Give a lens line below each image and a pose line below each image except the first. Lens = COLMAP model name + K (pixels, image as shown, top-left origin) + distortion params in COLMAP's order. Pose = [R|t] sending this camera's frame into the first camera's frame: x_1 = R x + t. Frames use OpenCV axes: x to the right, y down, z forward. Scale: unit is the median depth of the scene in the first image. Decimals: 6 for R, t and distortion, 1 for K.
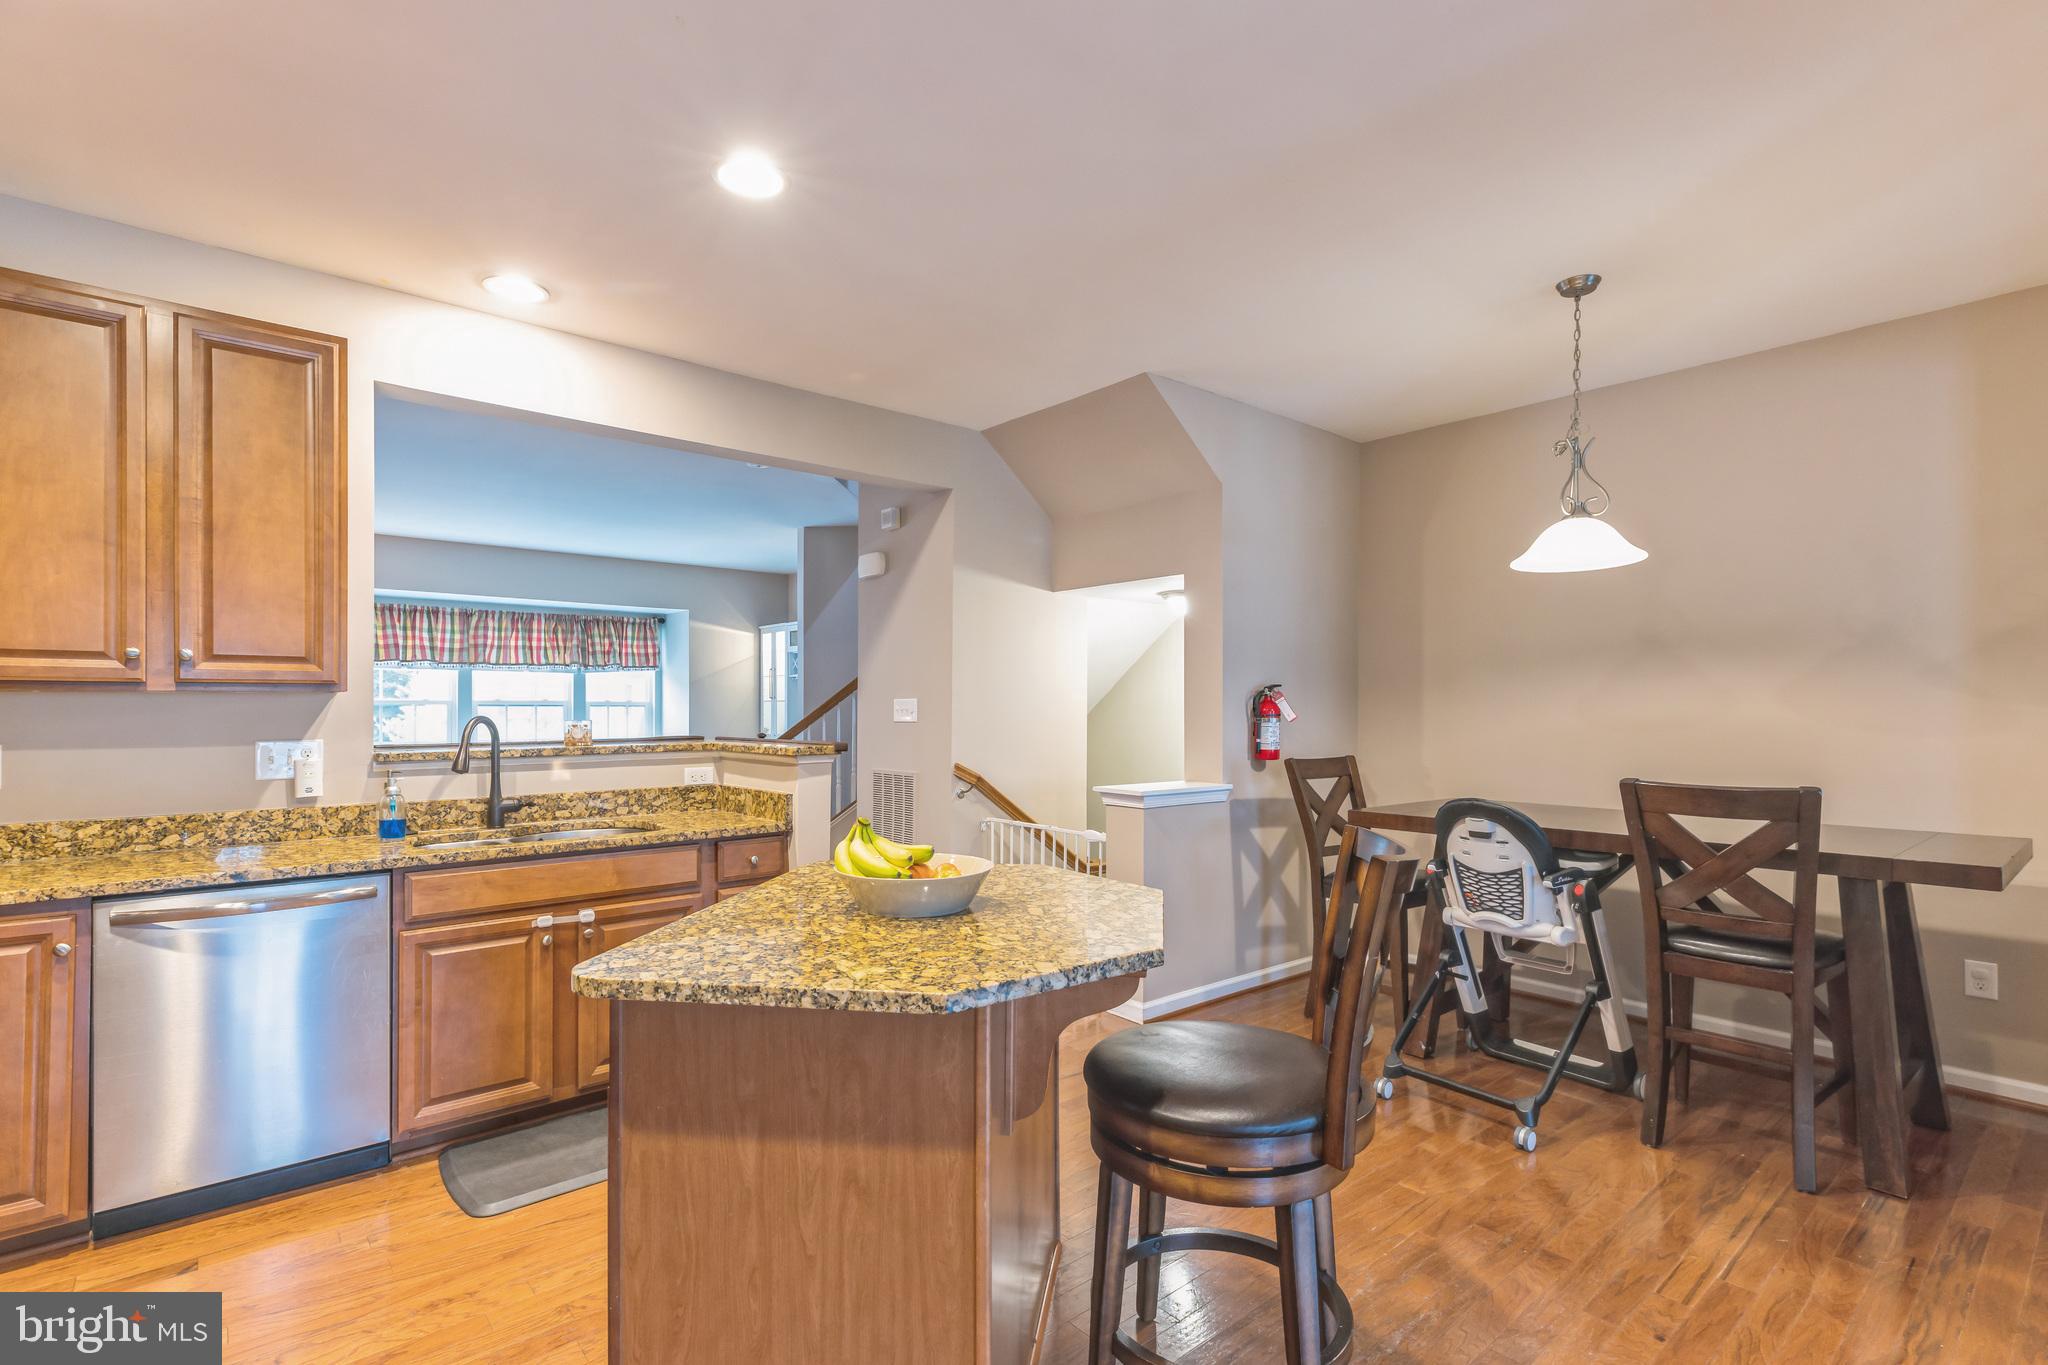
lens RADIAL K [[959.1, 0, 1003.5], [0, 959.1, 709.2], [0, 0, 1]] dist [-0.000320, 0.001056]
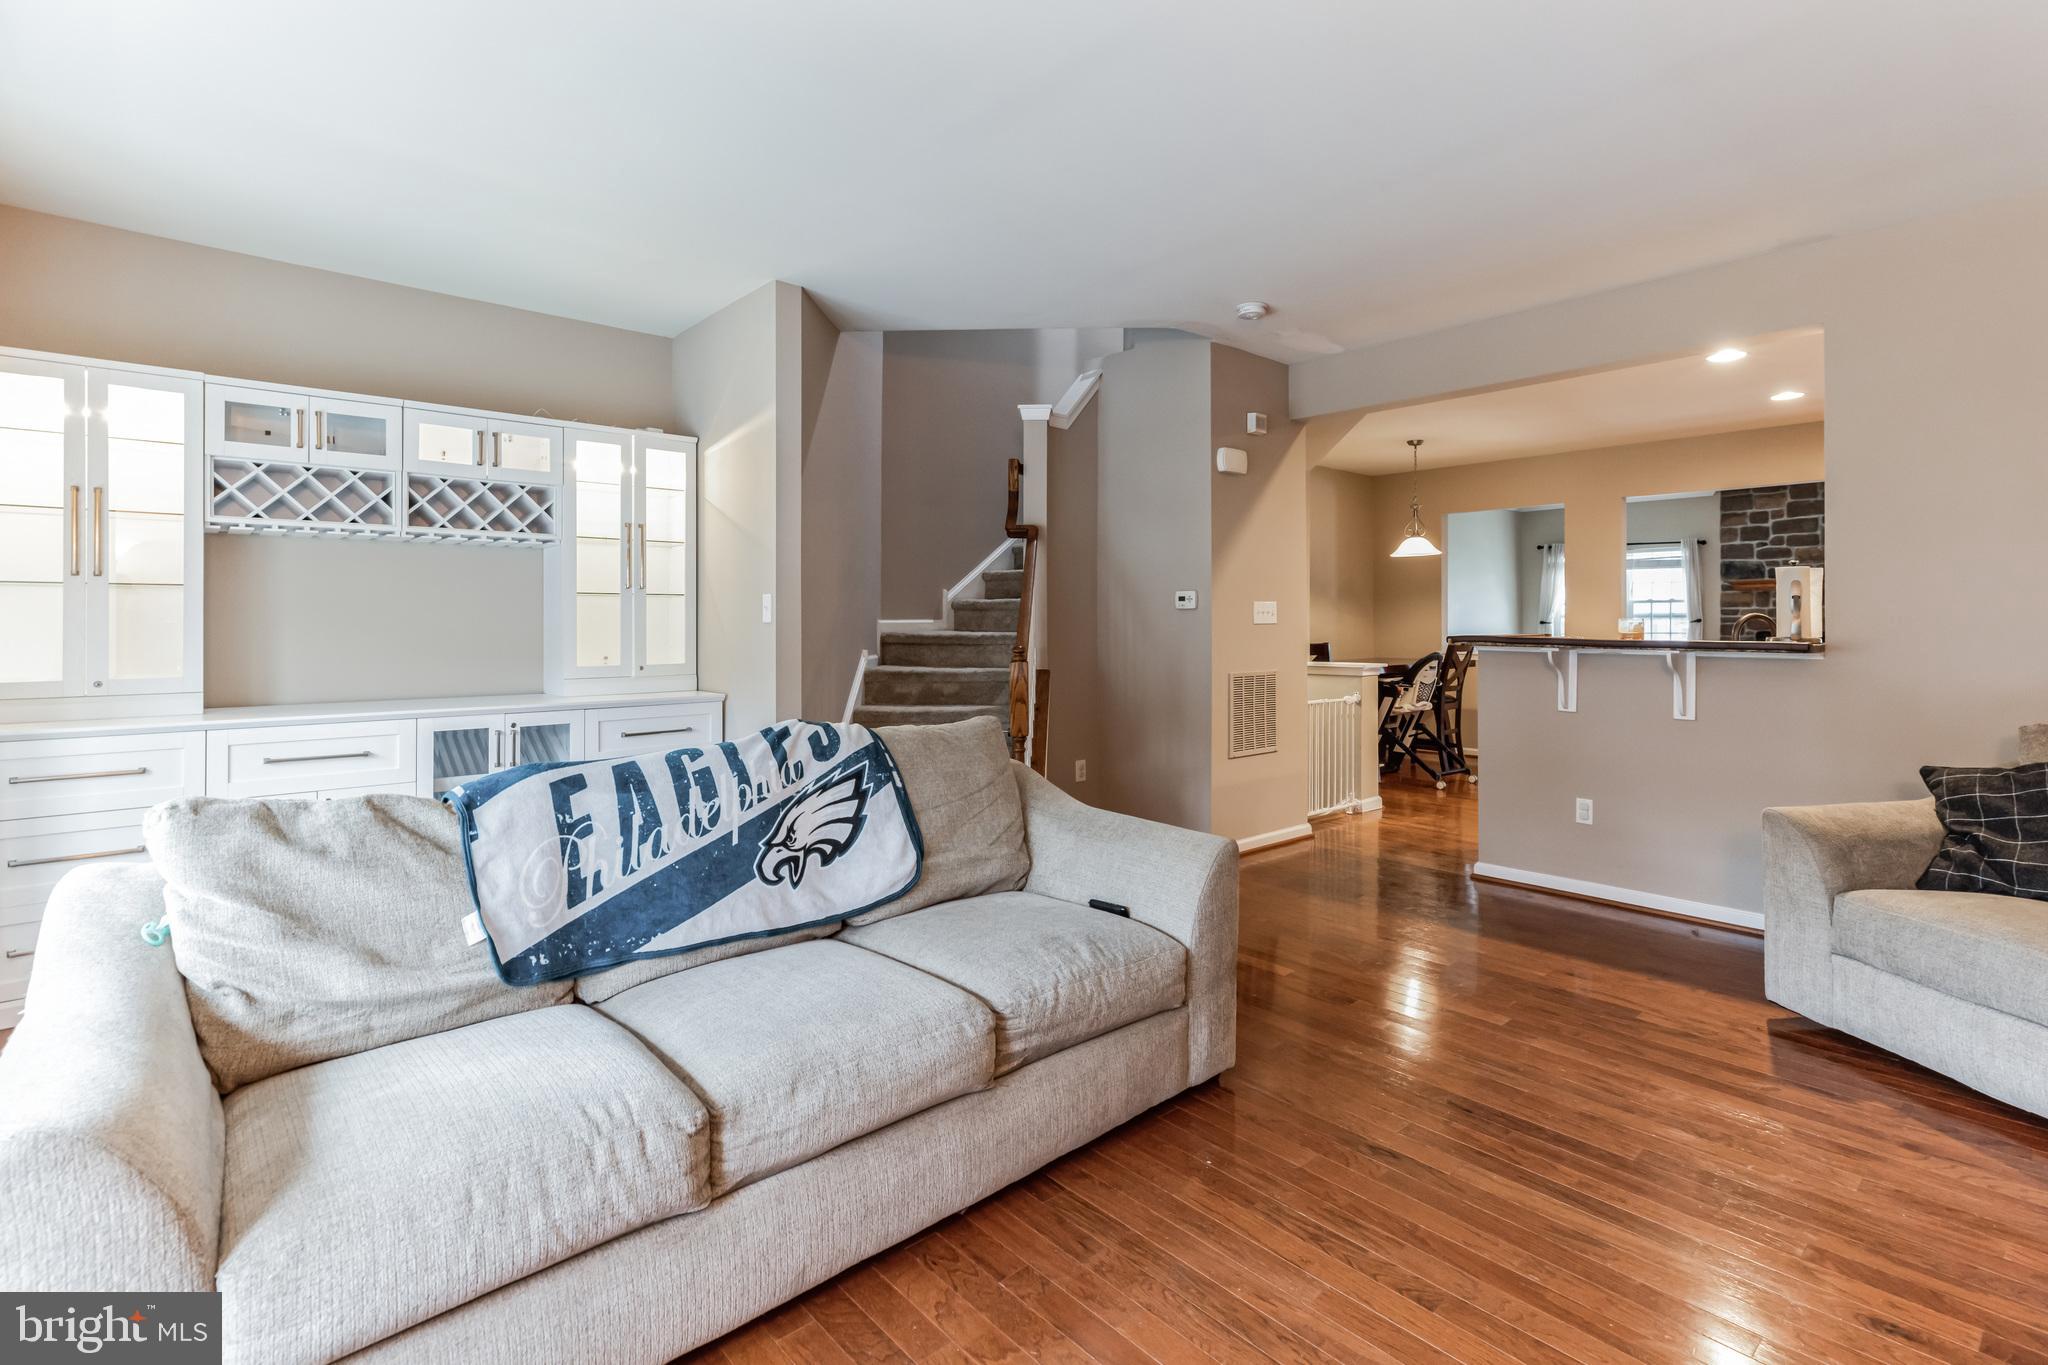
lens RADIAL K [[959.1, 0, 1047.5], [0, 959.1, 621.6], [0, 0, 1]] dist [-0.000320, 0.001056]
pose [[-0.045664, 0.000408, 0.998957, -0.676962], [-0.002100, 0.999998, -0.000505, 0.005734], [-0.998955, -0.002121, -0.045663, 0.767427]]
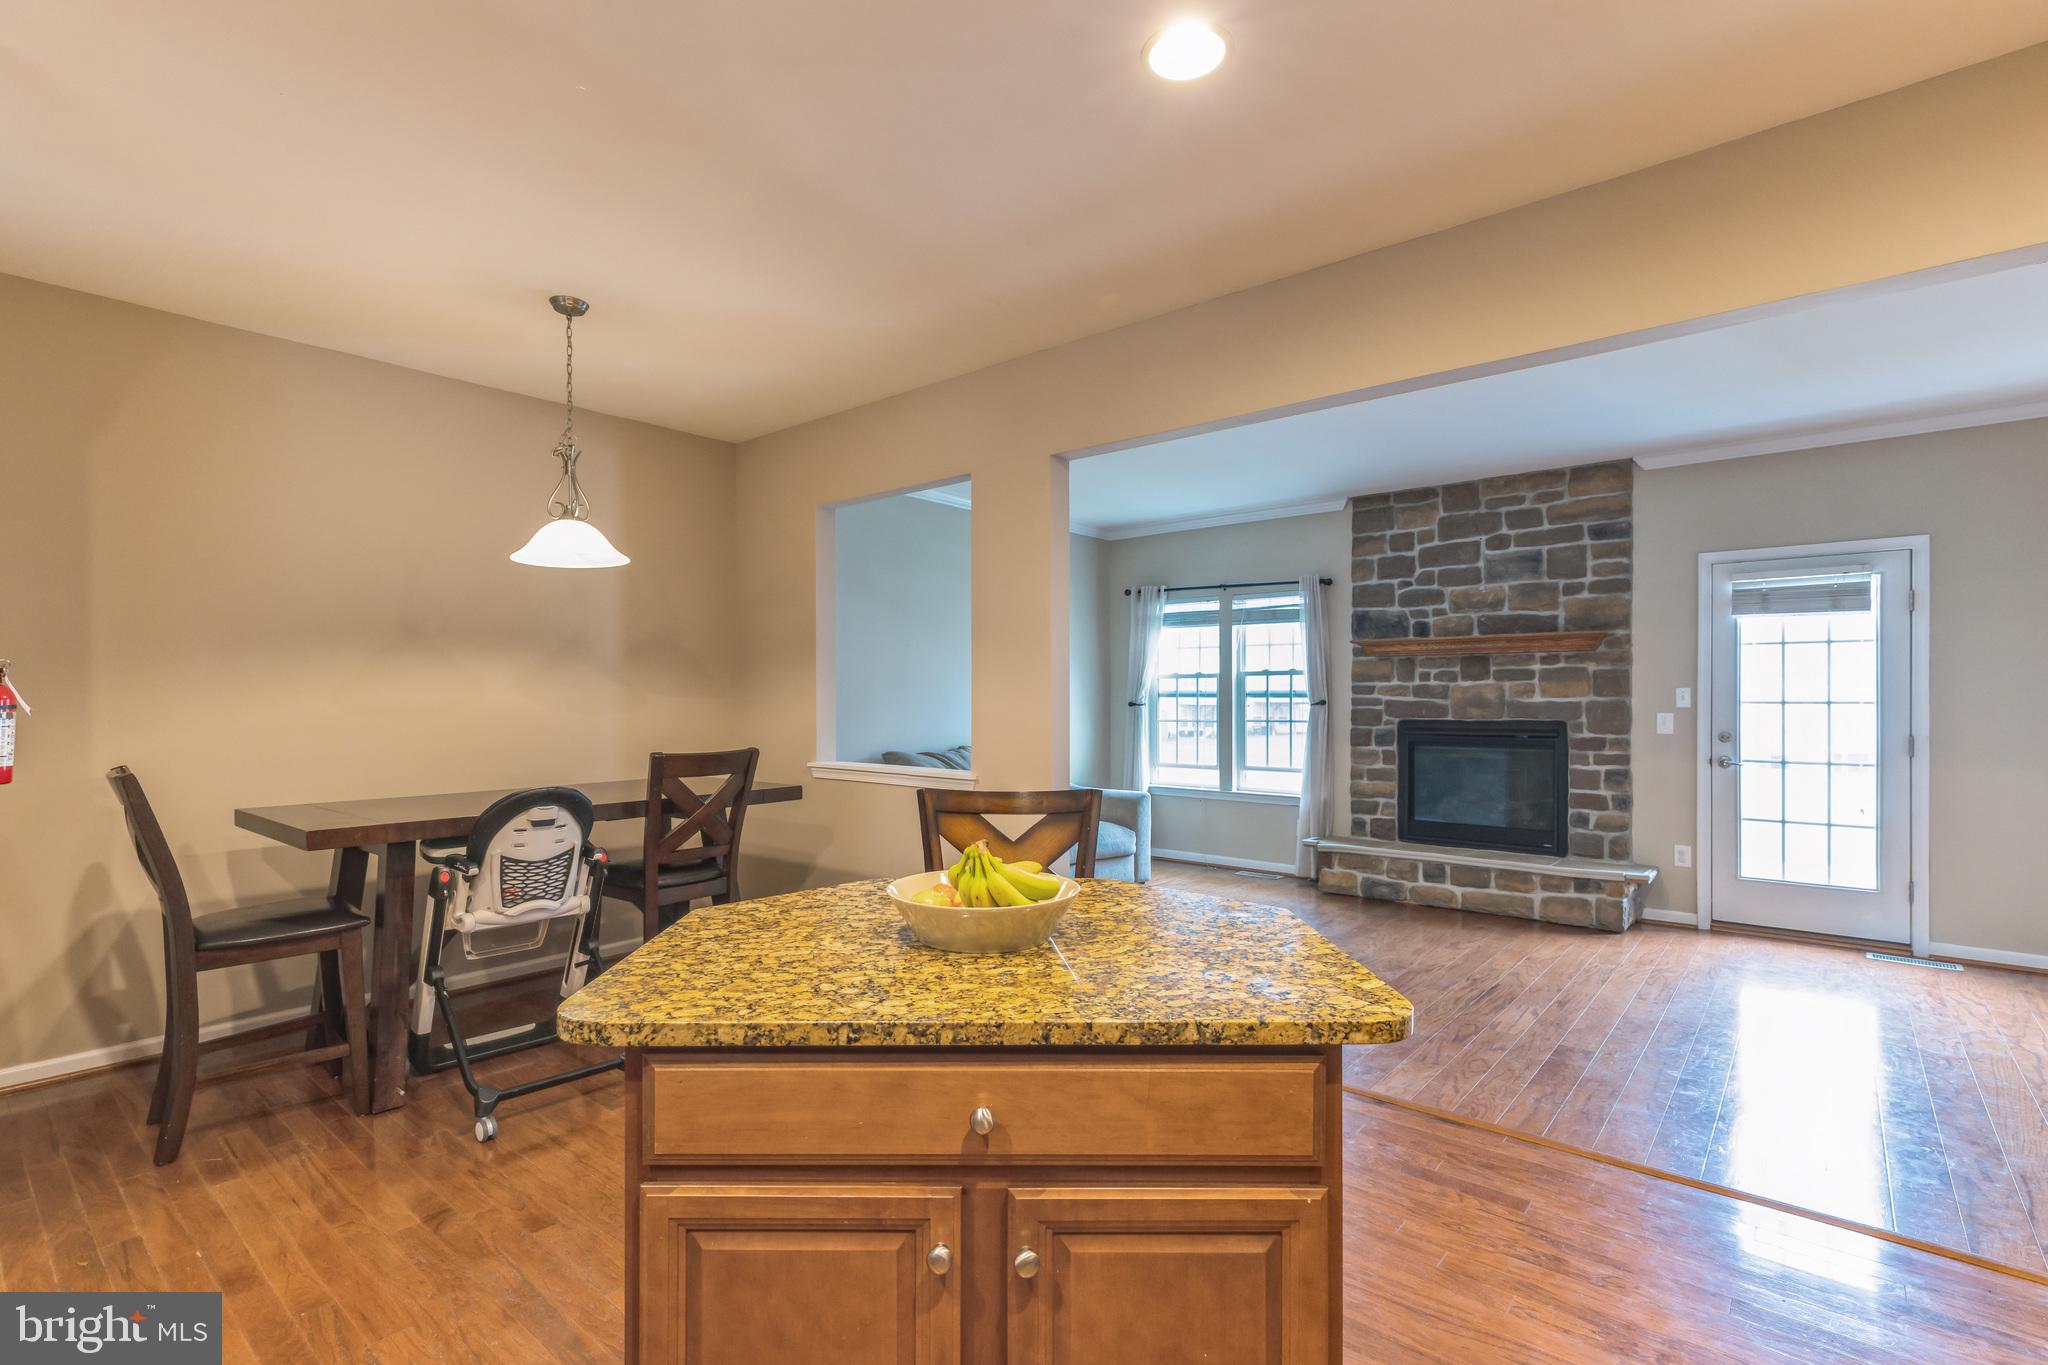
lens RADIAL K [[959.1, 0, 1022.7], [0, 959.1, 694.9], [0, 0, 1]] dist [-0.000320, 0.001056]
pose [[-0.189667, 0.003560, 0.981842, -0.211565], [-0.004806, 0.999978, -0.004554, 0.000569], [-0.981837, -0.005583, -0.189645, 0.261804]]
